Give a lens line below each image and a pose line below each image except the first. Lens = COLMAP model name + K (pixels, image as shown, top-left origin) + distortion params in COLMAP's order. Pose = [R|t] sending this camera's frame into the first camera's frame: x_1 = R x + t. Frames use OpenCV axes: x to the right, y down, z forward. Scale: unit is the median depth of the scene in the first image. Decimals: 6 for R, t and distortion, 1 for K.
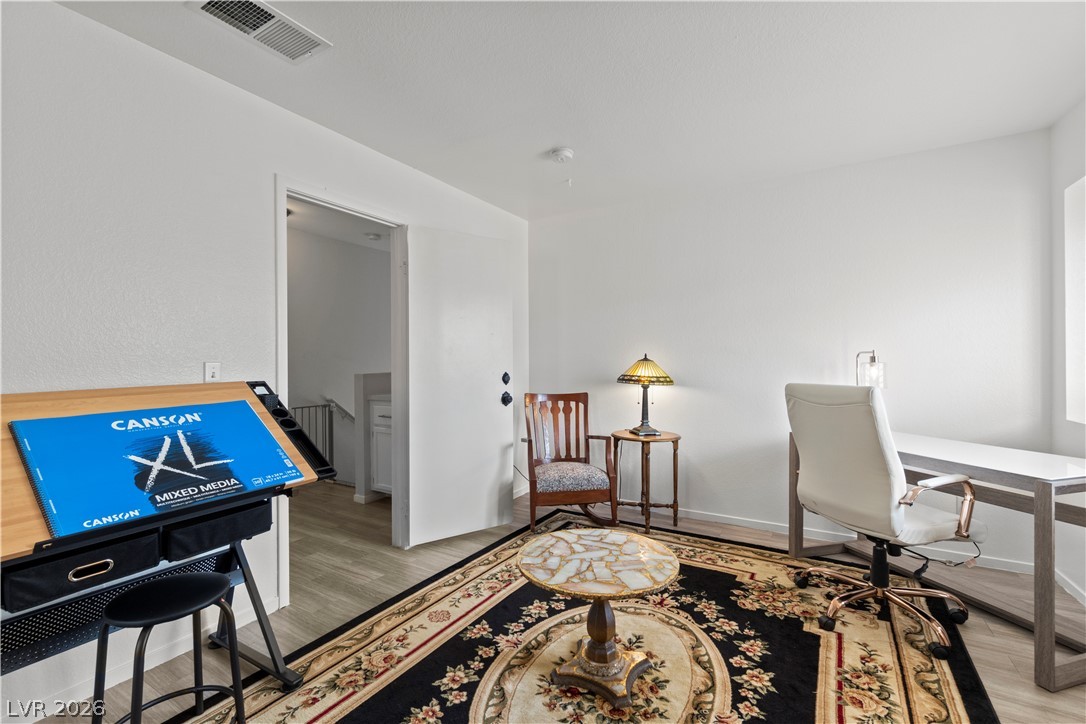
lens RADIAL K [[474.7, 0, 539.8], [0, 474.7, 362.1], [0, 0, 1]] dist [-0.001554, -0.000174]
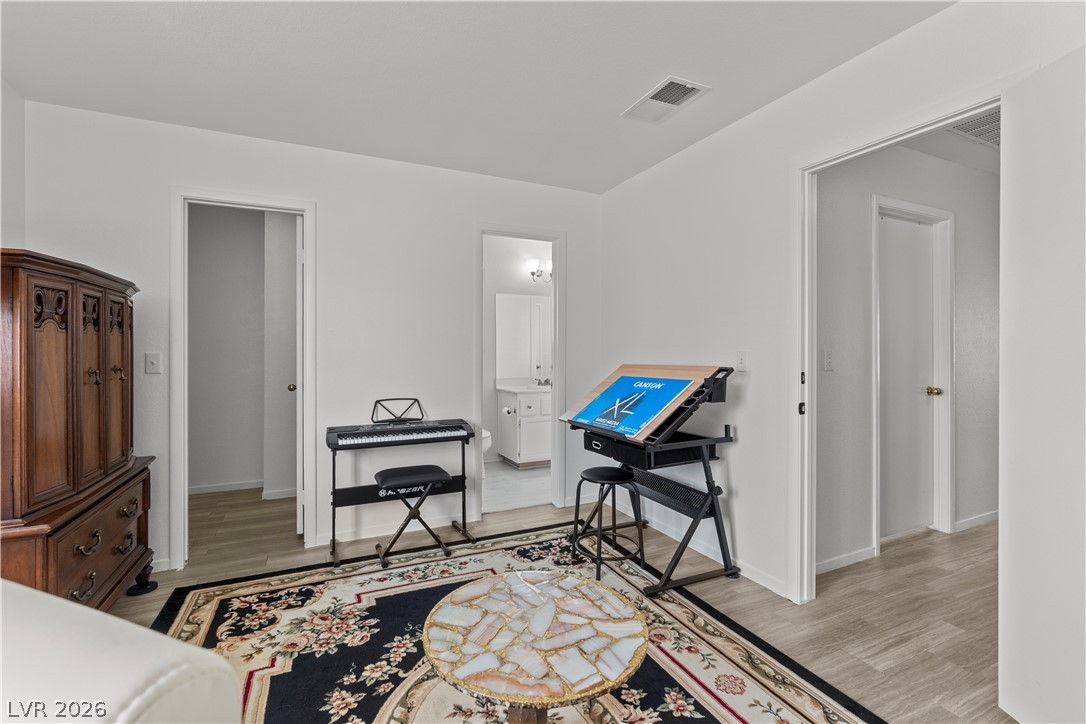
lens RADIAL K [[474.7, 0, 540.2], [0, 474.7, 351.5], [0, 0, 1]] dist [-0.001554, -0.000174]
pose [[-0.558911, 0.006756, -0.829200, 0.661837], [-0.005306, 0.999917, 0.011723, -0.013712], [0.829210, 0.010952, -0.558829, 1.298258]]
